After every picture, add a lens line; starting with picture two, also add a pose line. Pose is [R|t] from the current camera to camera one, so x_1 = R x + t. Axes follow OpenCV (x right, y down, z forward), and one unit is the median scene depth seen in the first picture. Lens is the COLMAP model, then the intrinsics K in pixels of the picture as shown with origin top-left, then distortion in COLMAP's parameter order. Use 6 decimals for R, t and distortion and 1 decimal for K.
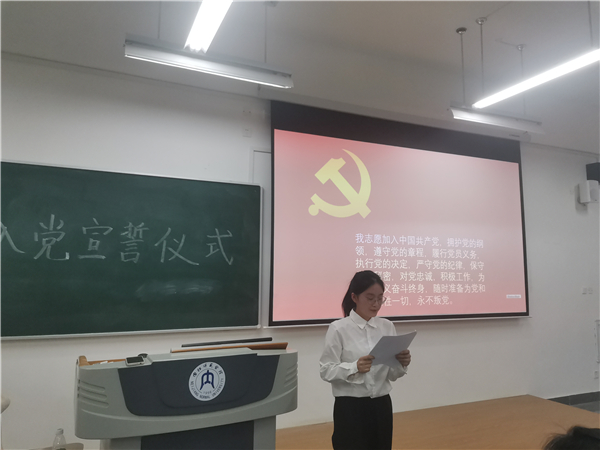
lens RADIAL K [[454.2, 0, 302.2], [0, 454.2, 223.3], [0, 0, 1]] dist [0.103241, -0.136515]
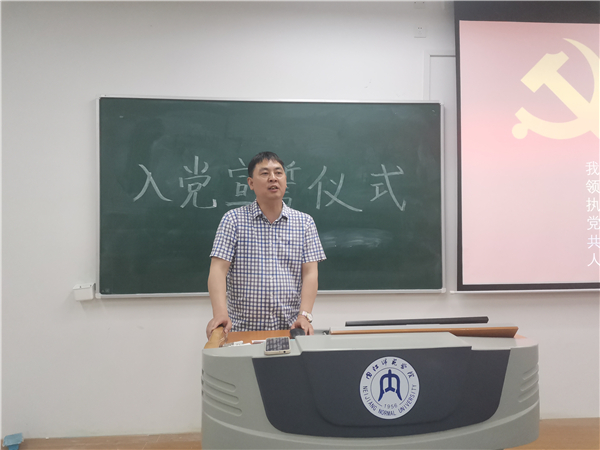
lens RADIAL K [[454.2, 0, 302.2], [0, 454.2, 223.3], [0, 0, 1]] dist [0.103241, -0.136515]
pose [[0.940437, -0.017717, -0.339505, -0.055992], [0.050309, 0.994899, 0.087438, 0.036675], [0.336224, -0.099310, 0.936531, 0.221529]]
